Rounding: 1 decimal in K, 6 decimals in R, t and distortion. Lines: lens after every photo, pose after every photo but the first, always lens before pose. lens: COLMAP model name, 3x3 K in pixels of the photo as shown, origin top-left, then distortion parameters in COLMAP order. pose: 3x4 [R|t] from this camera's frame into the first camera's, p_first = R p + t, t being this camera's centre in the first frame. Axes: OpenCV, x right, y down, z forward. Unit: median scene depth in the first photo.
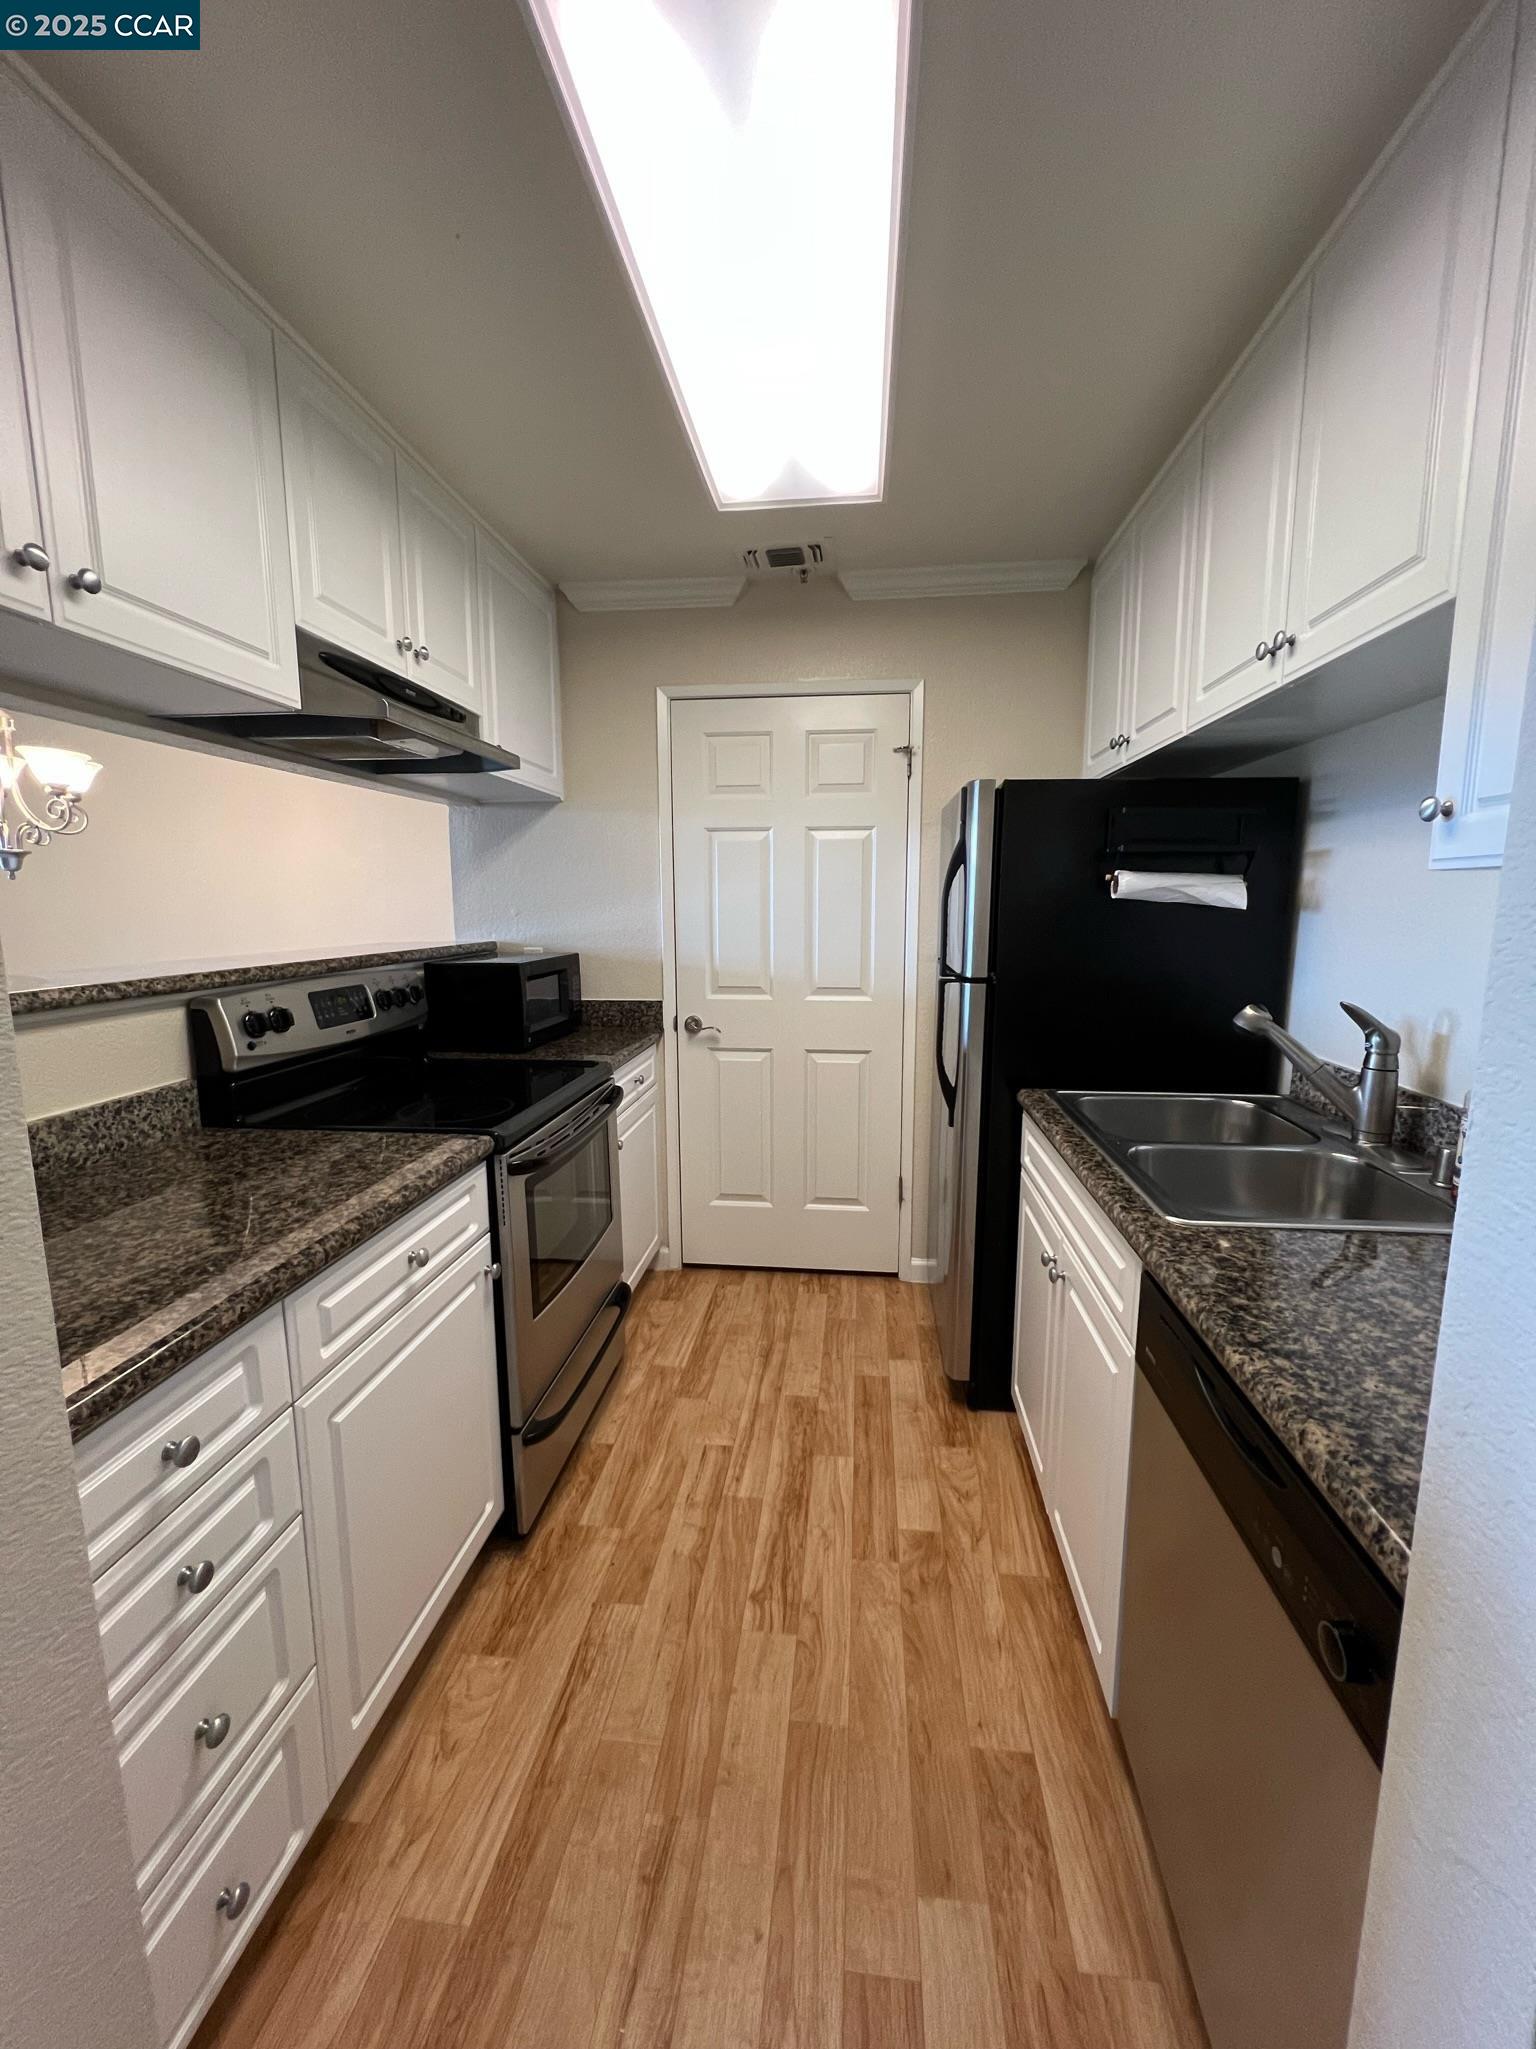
lens RADIAL K [[820.4, 0, 776.1], [0, 820.4, 1019.7], [0, 0, 1]] dist [-0.002880, 0.000522]
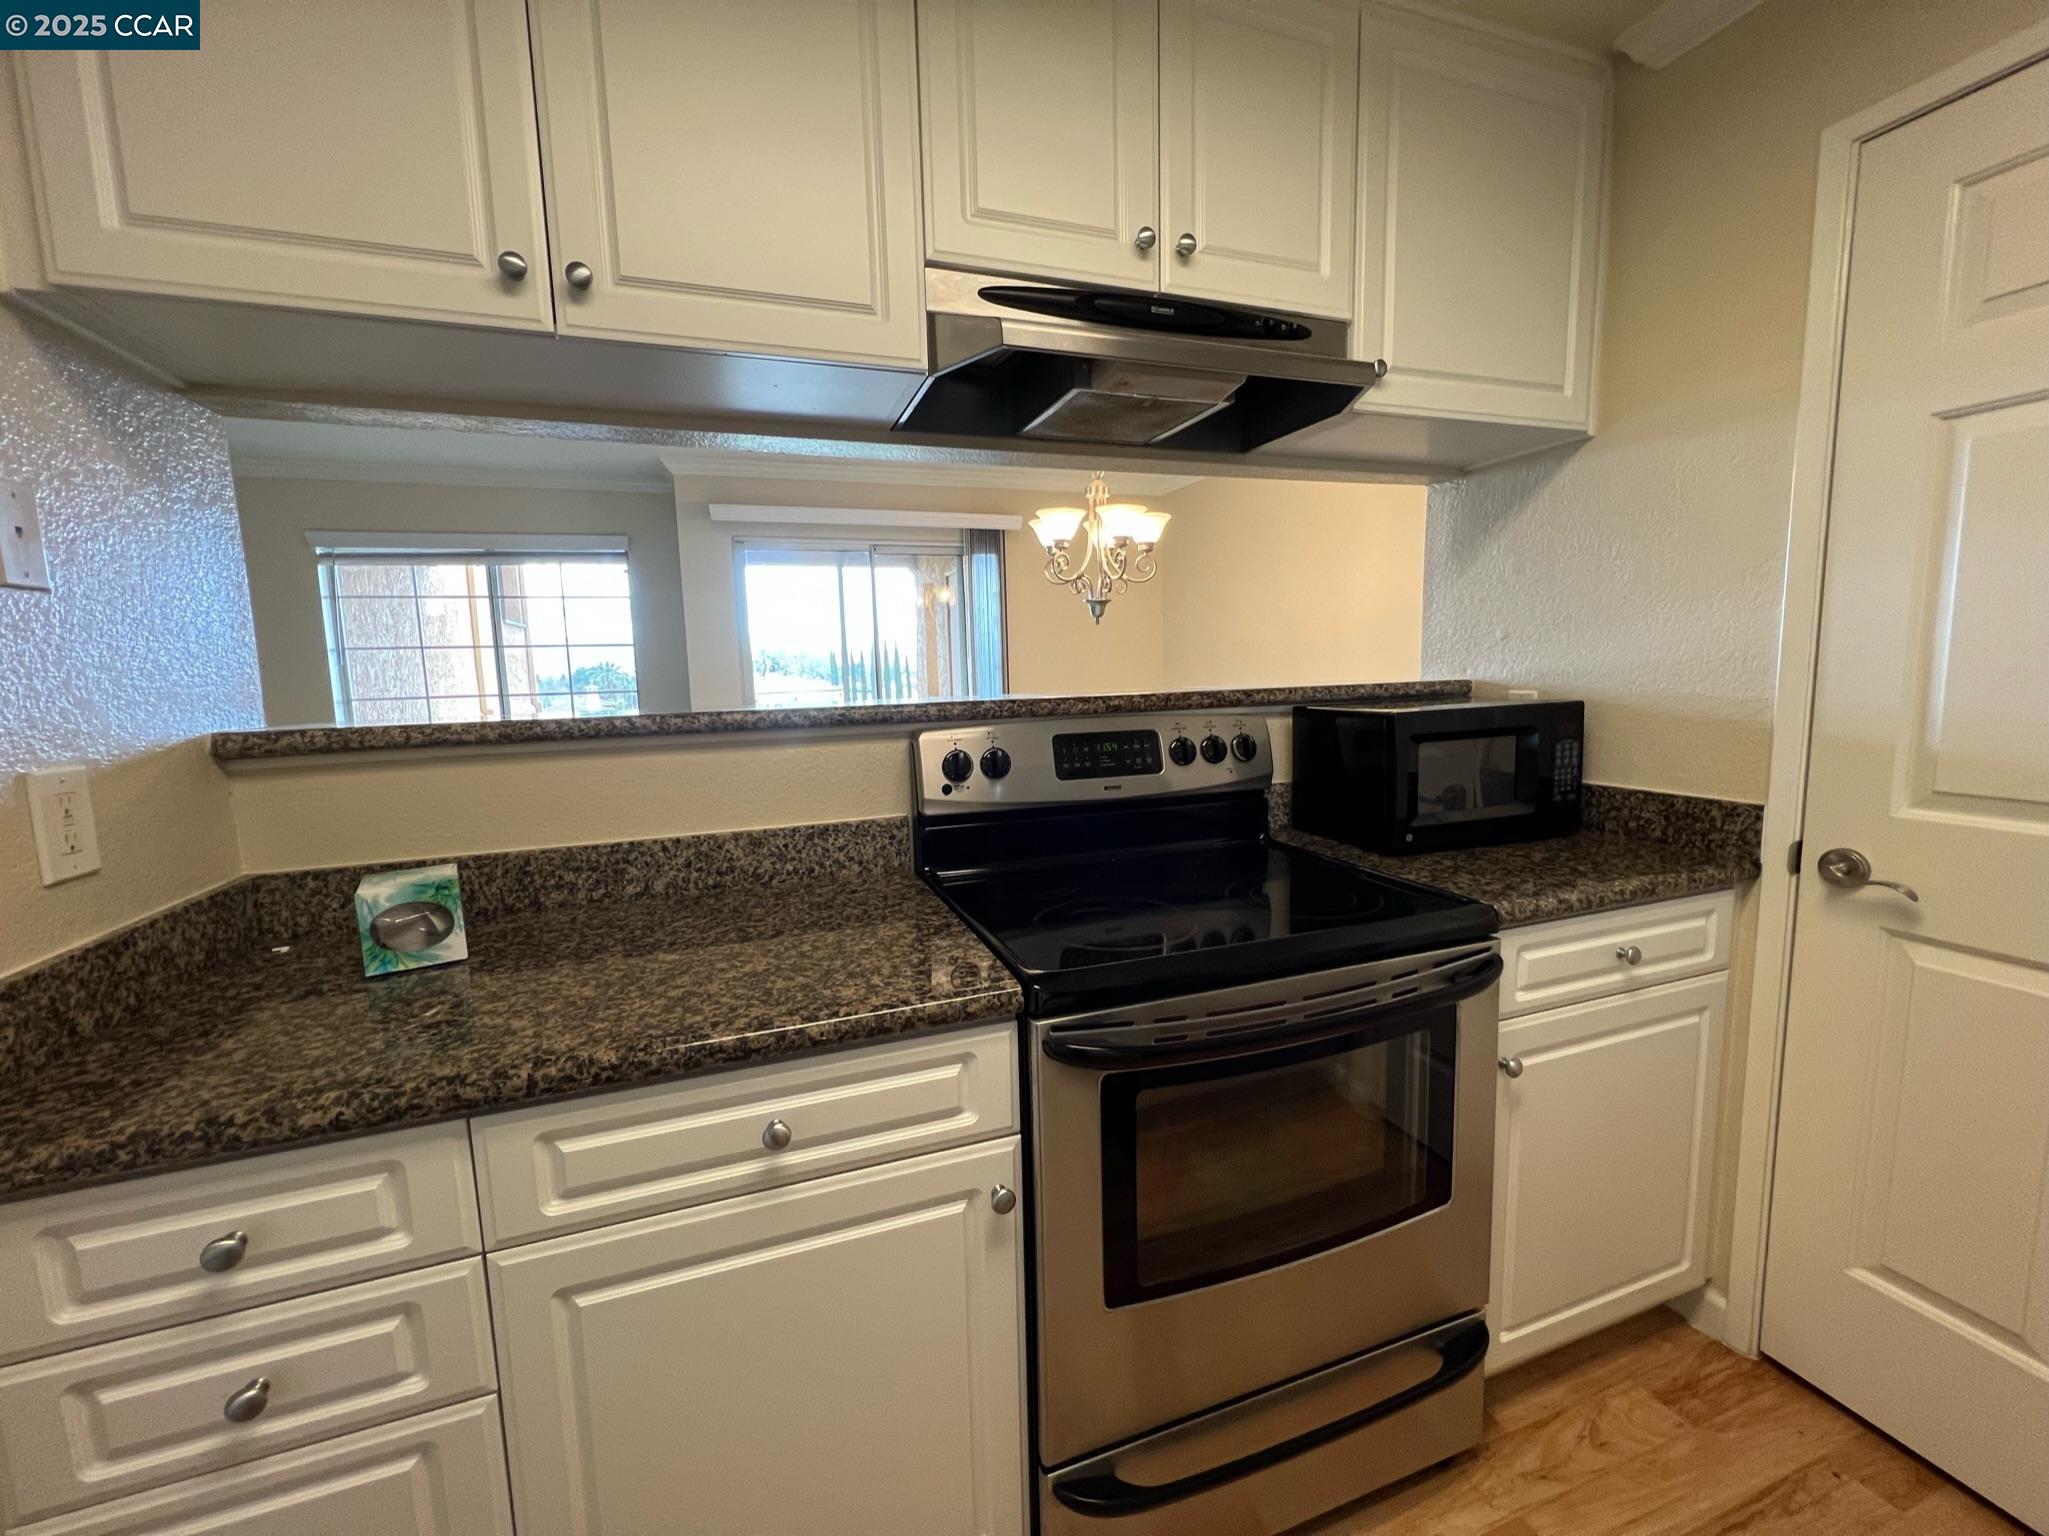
lens RADIAL K [[820.4, 0, 1023.5], [0, 820.4, 762.5], [0, 0, 1]] dist [-0.002880, 0.000522]
pose [[0.432409, 0.098219, -0.896312, 0.179942], [-0.101800, 0.993012, 0.059704, -0.058206], [0.895912, 0.065428, 0.439386, 0.702697]]
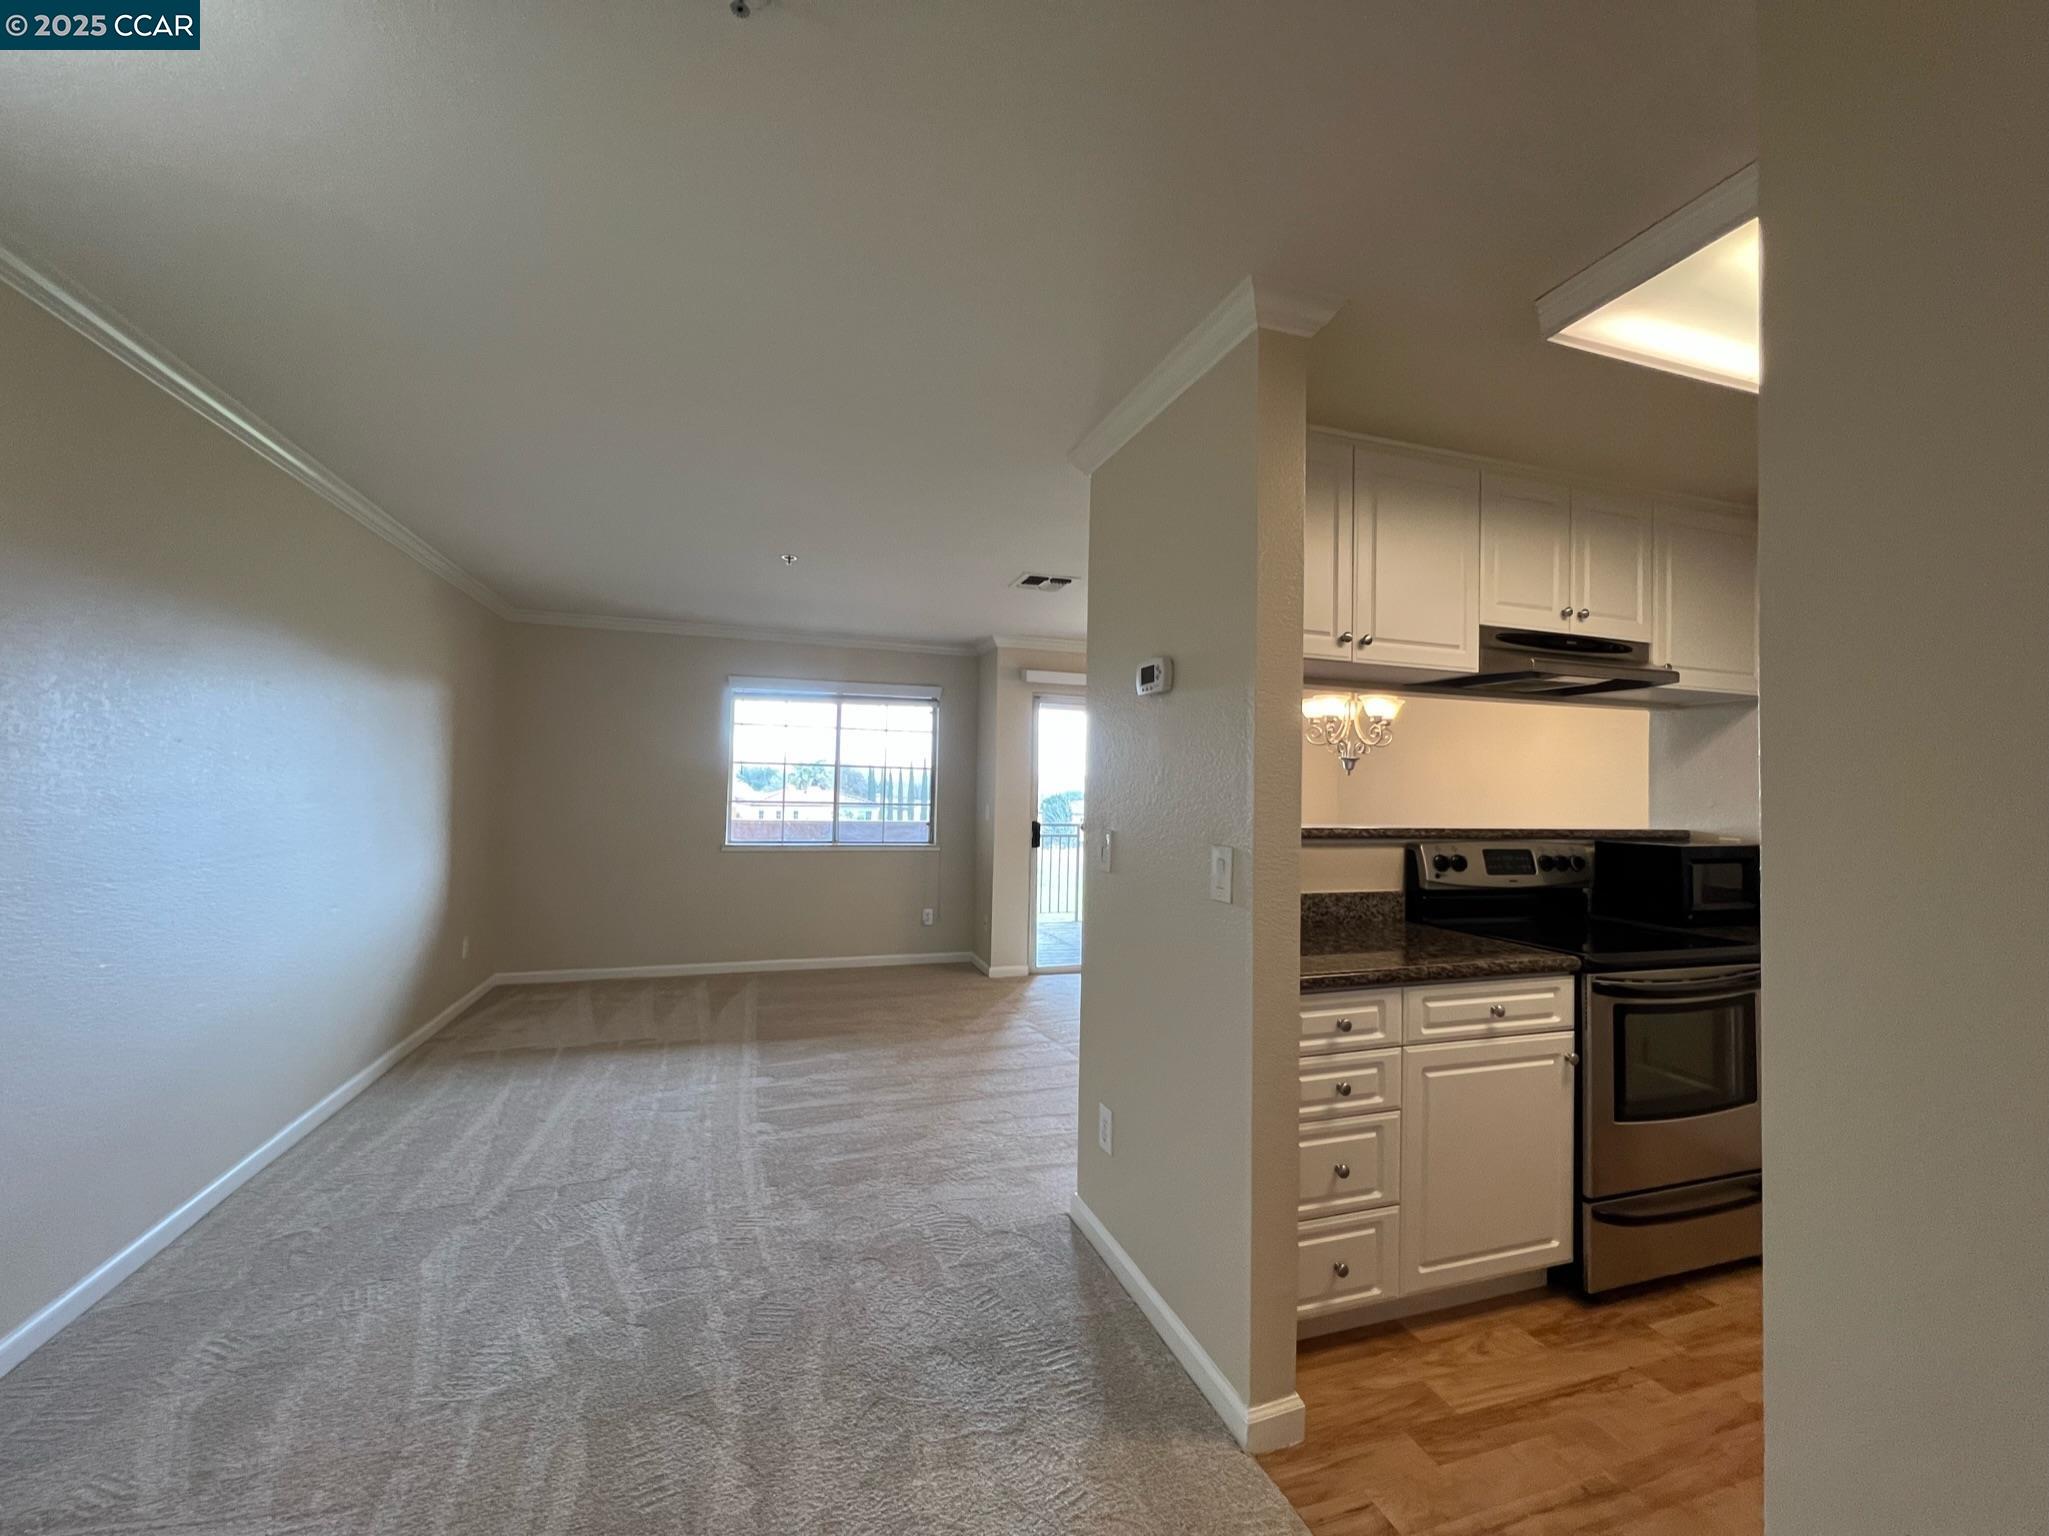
lens RADIAL K [[820.4, 0, 1020.6], [0, 820.4, 766.7], [0, 0, 1]] dist [-0.002880, 0.000522]
pose [[0.409476, -0.013042, -0.912228, 0.508013], [-0.151019, 0.985135, -0.081873, 0.078487], [0.899735, 0.171289, 0.401419, -0.430725]]
